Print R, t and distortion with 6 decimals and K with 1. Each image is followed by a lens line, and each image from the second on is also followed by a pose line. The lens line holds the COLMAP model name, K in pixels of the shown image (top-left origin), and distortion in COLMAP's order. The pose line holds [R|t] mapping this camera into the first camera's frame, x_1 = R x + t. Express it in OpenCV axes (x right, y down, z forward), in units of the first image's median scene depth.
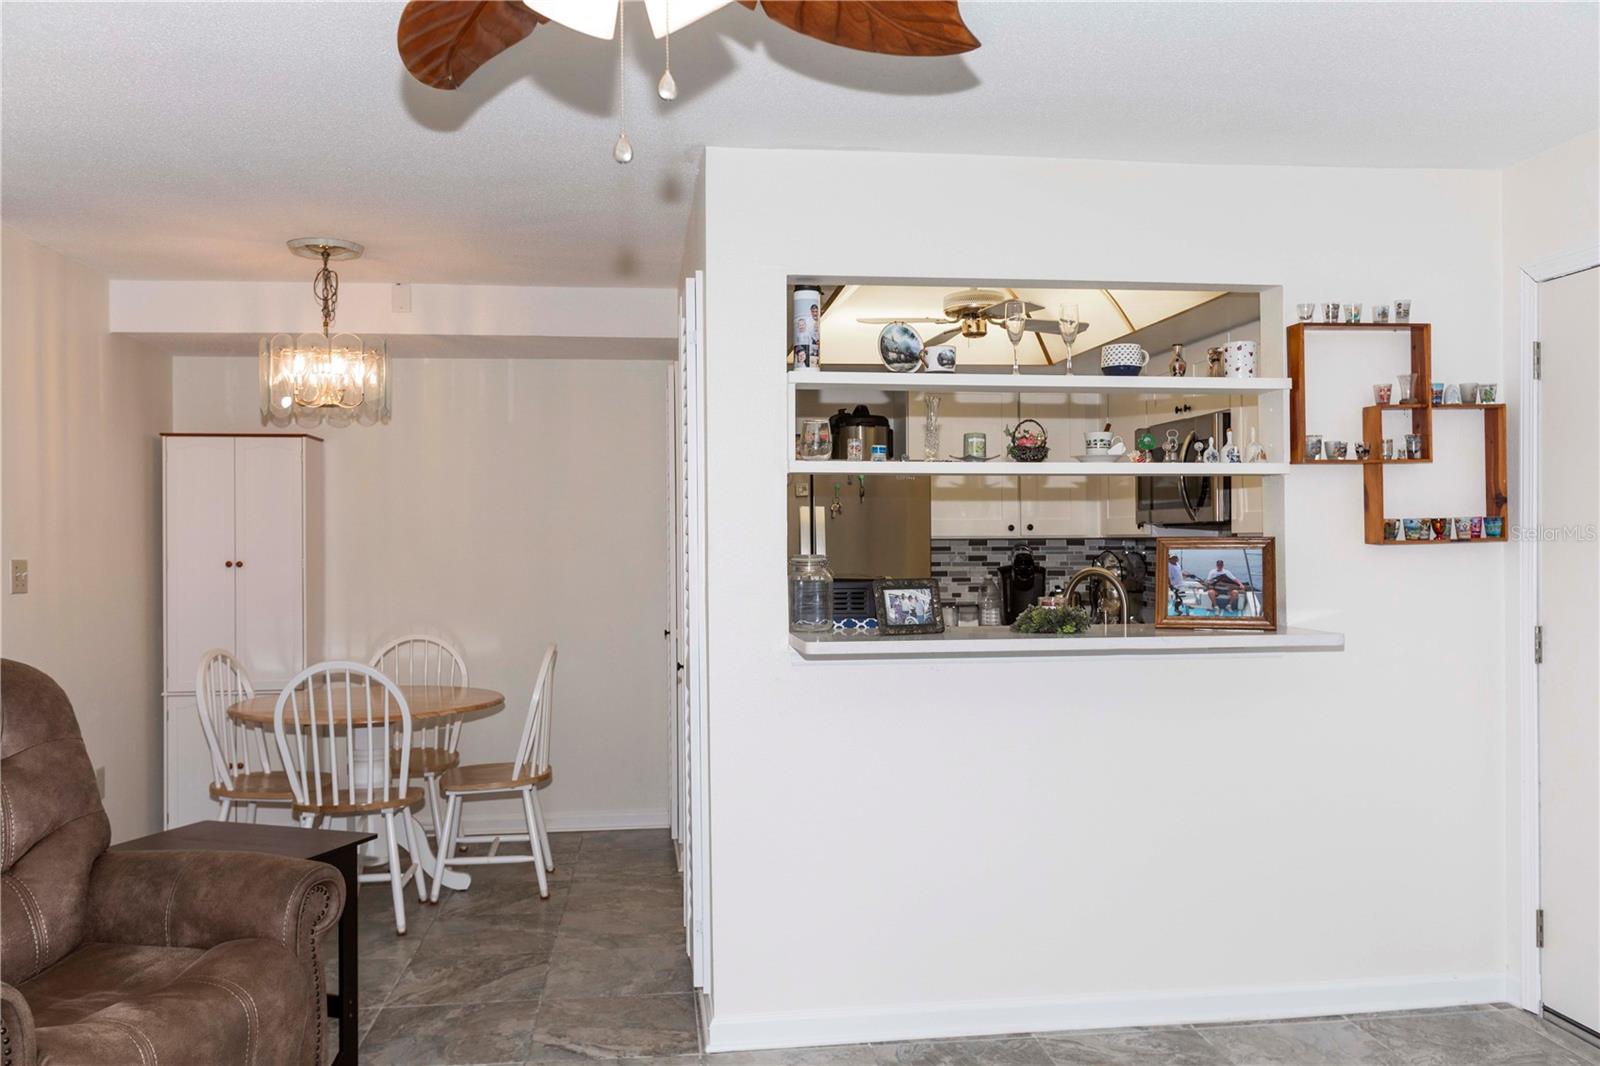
lens RADIAL K [[1250.7, 0, 784.7], [0, 1250.7, 542.5], [0, 0, 1]] dist [0.014927, -0.008865]
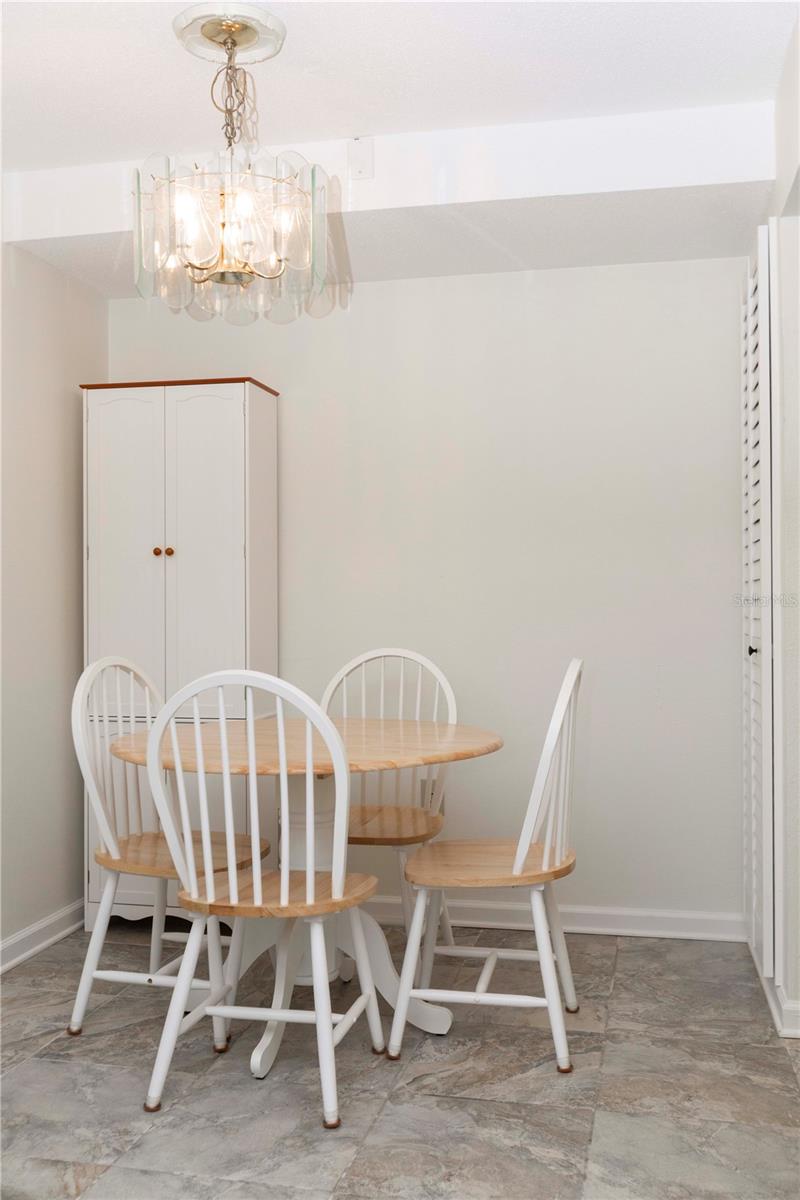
lens RADIAL K [[1131.1, 0, 408.1], [0, 1131.1, 605.6], [0, 0, 1]] dist [0.023388, 0.000000]
pose [[0.947748, 0.004751, -0.318984, -0.096056], [-0.002369, 0.999966, 0.007856, 0.056268], [0.319011, -0.006690, 0.947727, 0.493565]]
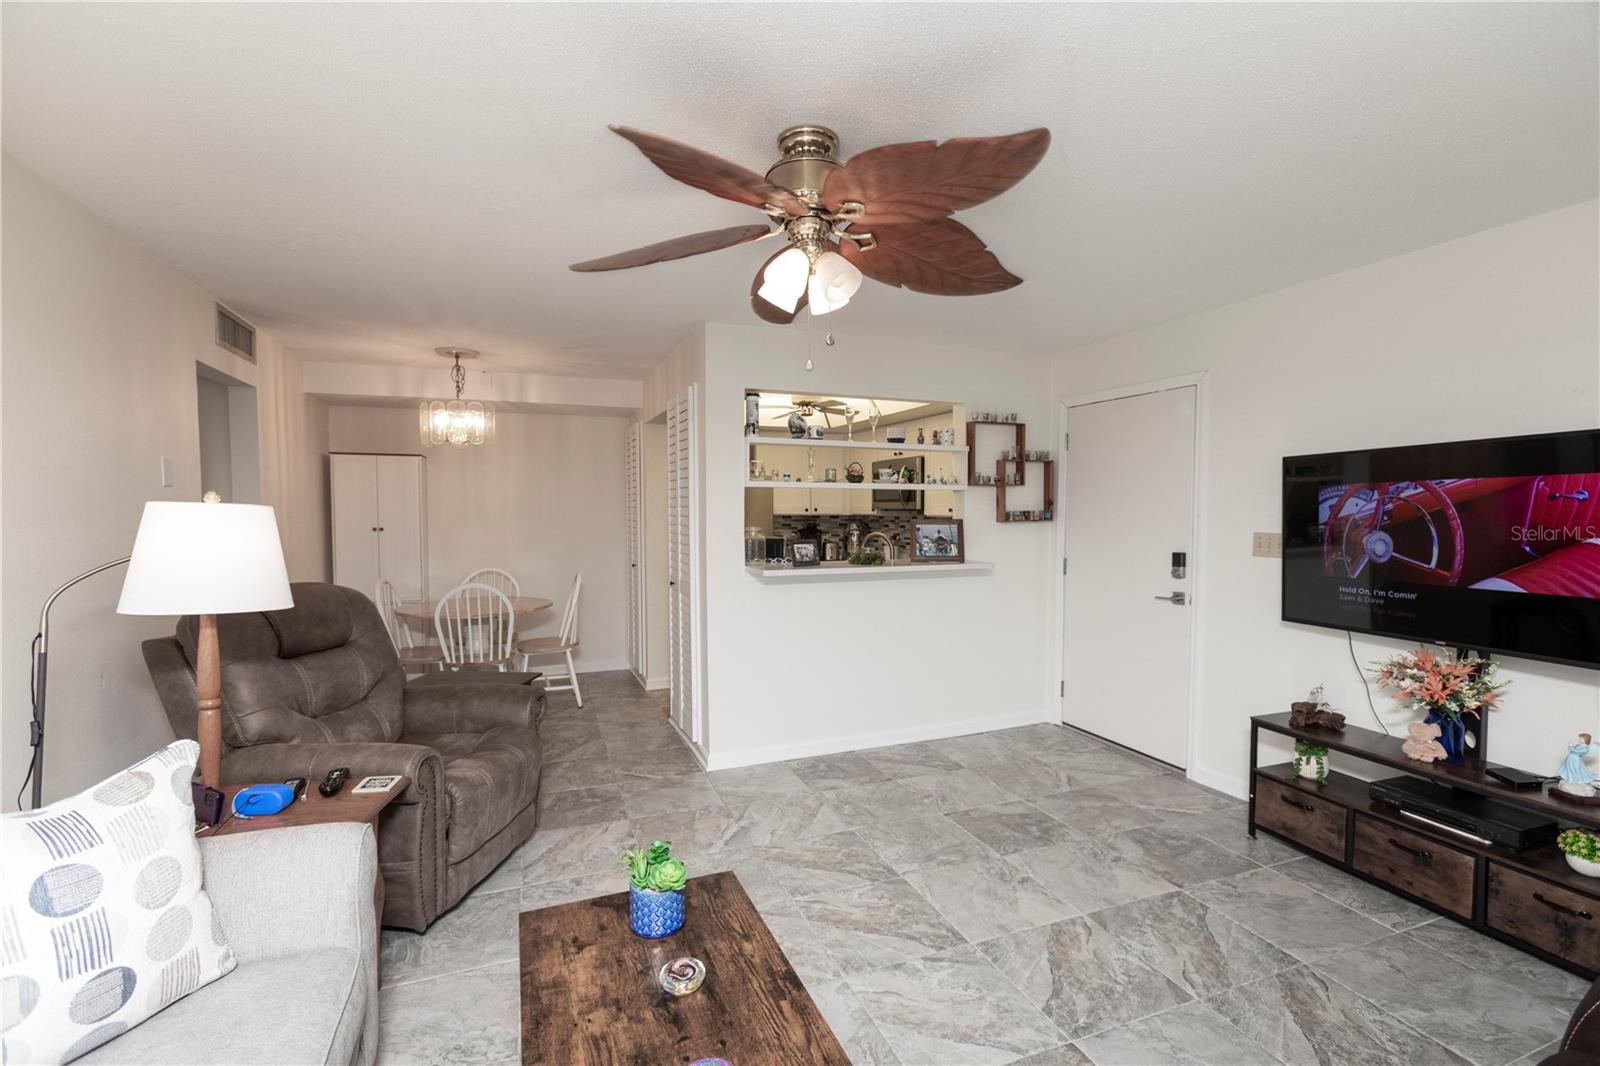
lens RADIAL K [[704.4, 0, 785.1], [0, 704.4, 539.2], [0, 0, 1]] dist [-0.003663, 0.002623]
pose [[0.970250, -0.004039, 0.242071, -0.163705], [-0.005748, 0.999195, 0.039711, -0.013016], [-0.242037, -0.039921, 0.969446, -0.095763]]
